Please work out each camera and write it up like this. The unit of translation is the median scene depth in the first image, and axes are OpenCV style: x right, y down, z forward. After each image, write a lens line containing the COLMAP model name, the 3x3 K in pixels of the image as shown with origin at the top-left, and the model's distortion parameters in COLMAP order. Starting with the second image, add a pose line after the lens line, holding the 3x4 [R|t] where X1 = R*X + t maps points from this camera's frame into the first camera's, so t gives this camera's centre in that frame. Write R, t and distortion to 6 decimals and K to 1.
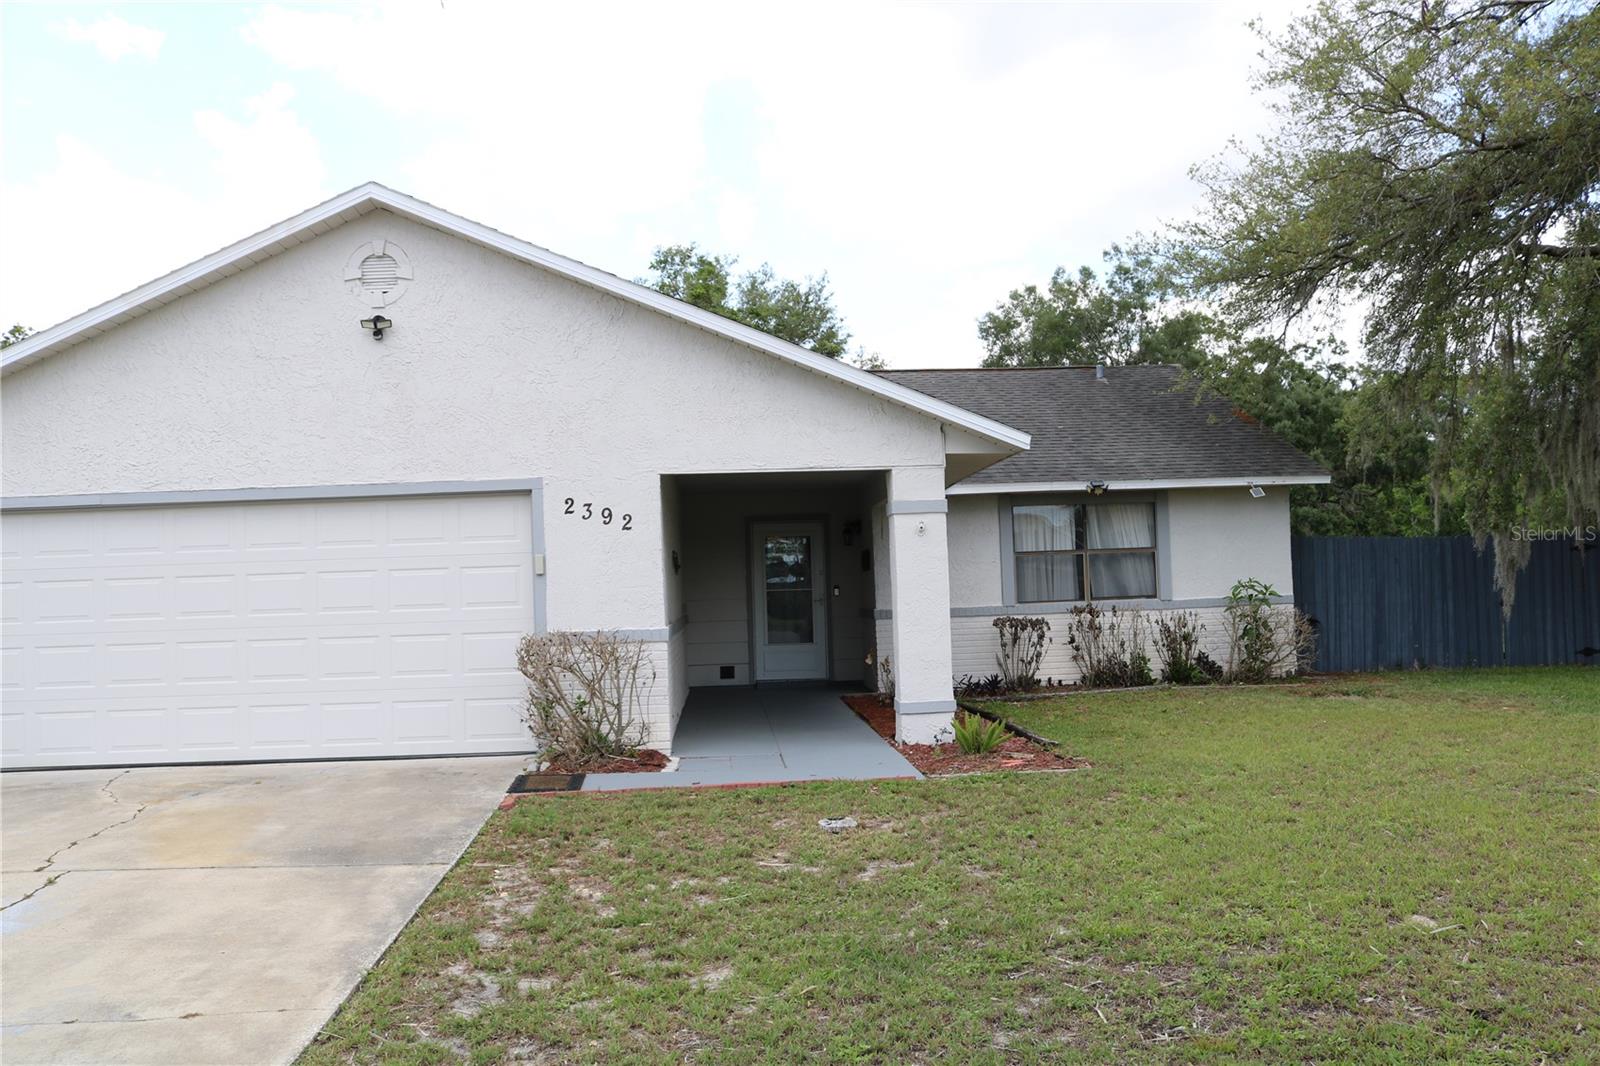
lens RADIAL K [[1311.3, 0, 810.2], [0, 1311.3, 534.7], [0, 0, 1]] dist [-0.160284, 0.133906]
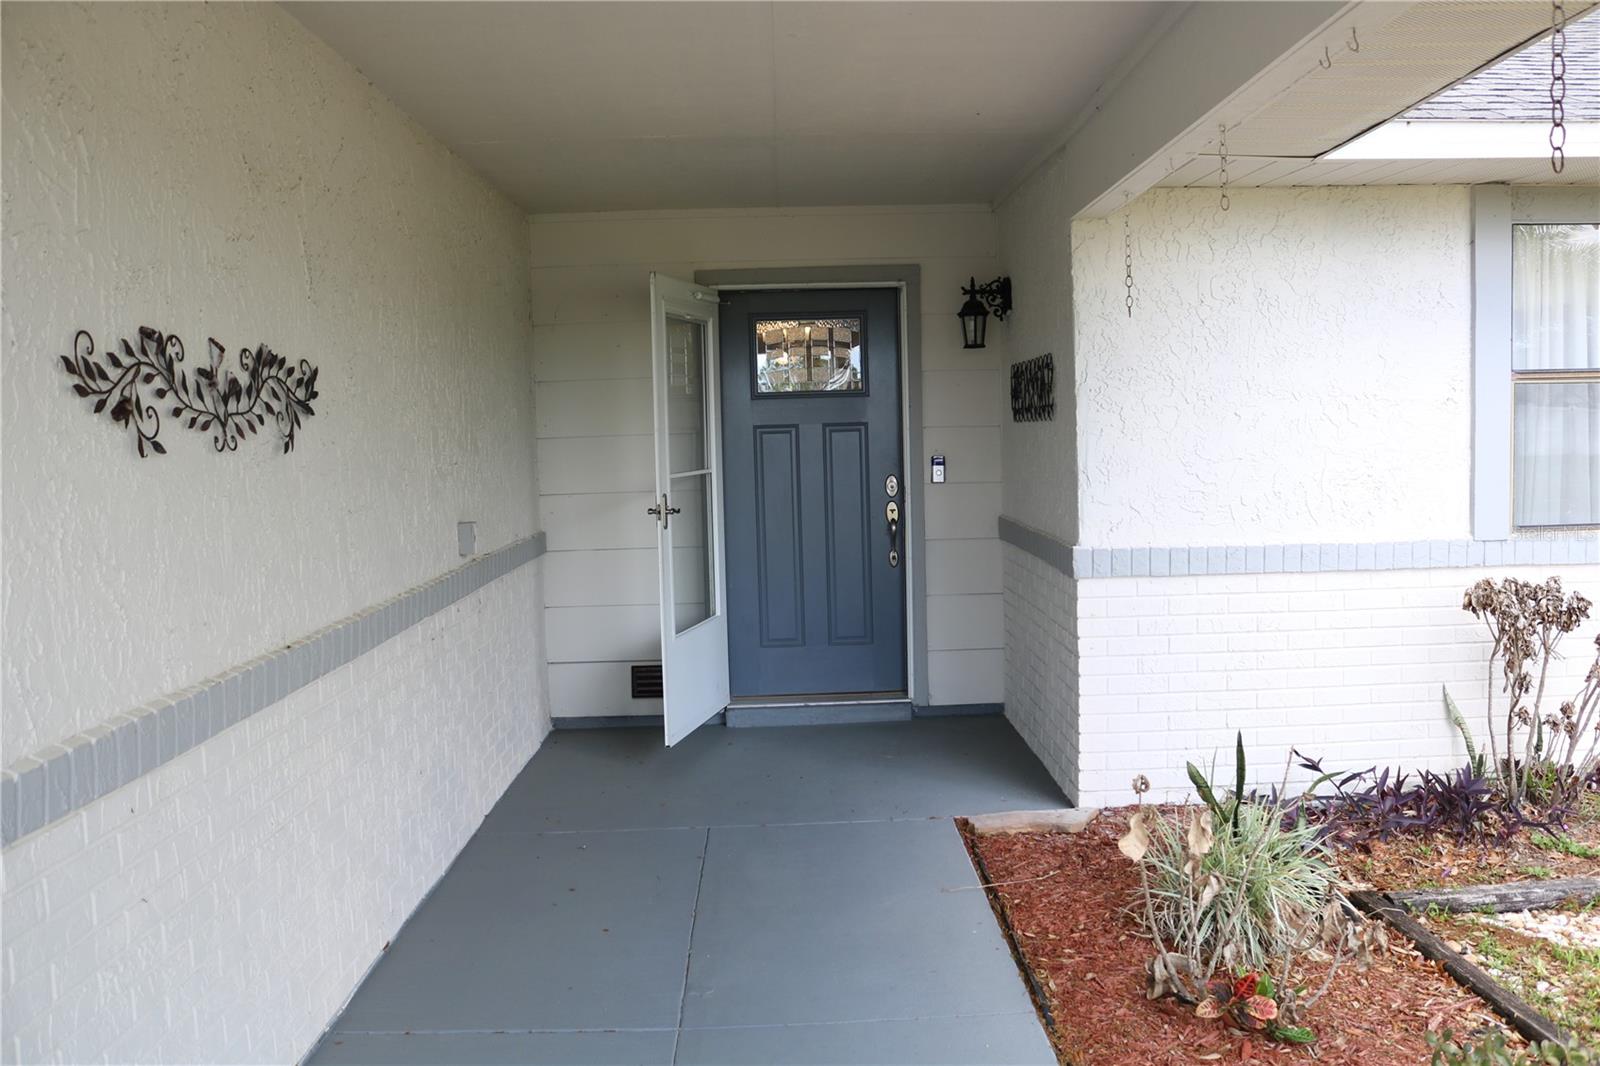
lens RADIAL K [[1311.3, 0, 810.2], [0, 1311.3, 534.7], [0, 0, 1]] dist [-0.160284, 0.133906]
pose [[0.999023, 0.009675, -0.043122, -0.000282], [-0.004289, 0.992361, 0.123293, 0.016241], [0.043985, -0.122987, 0.991433, 0.690233]]
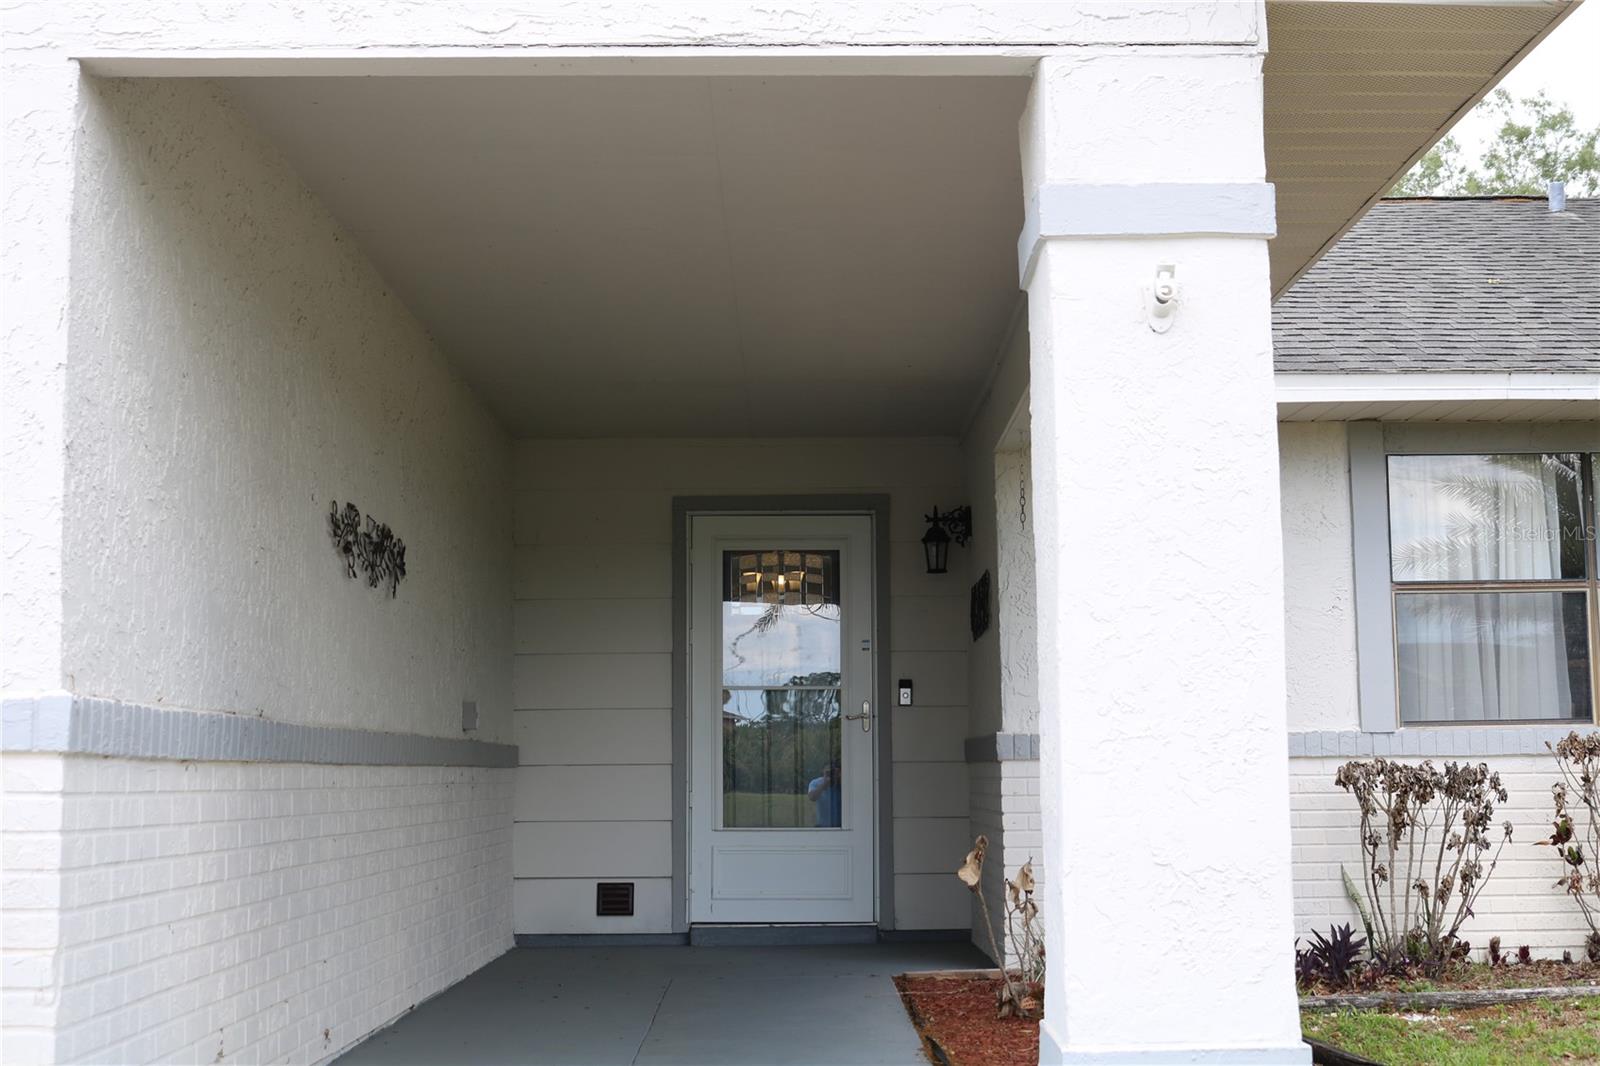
lens RADIAL K [[2065.7, 0, 800.0], [0, 2065.7, 533.0], [0, 0, 1]] dist [-0.055981, 0.002810]
pose [[0.997804, 0.016778, -0.064070, 0.030426], [-0.021438, 0.997120, -0.072743, 0.044942], [0.062665, 0.073957, 0.995291, 0.432408]]
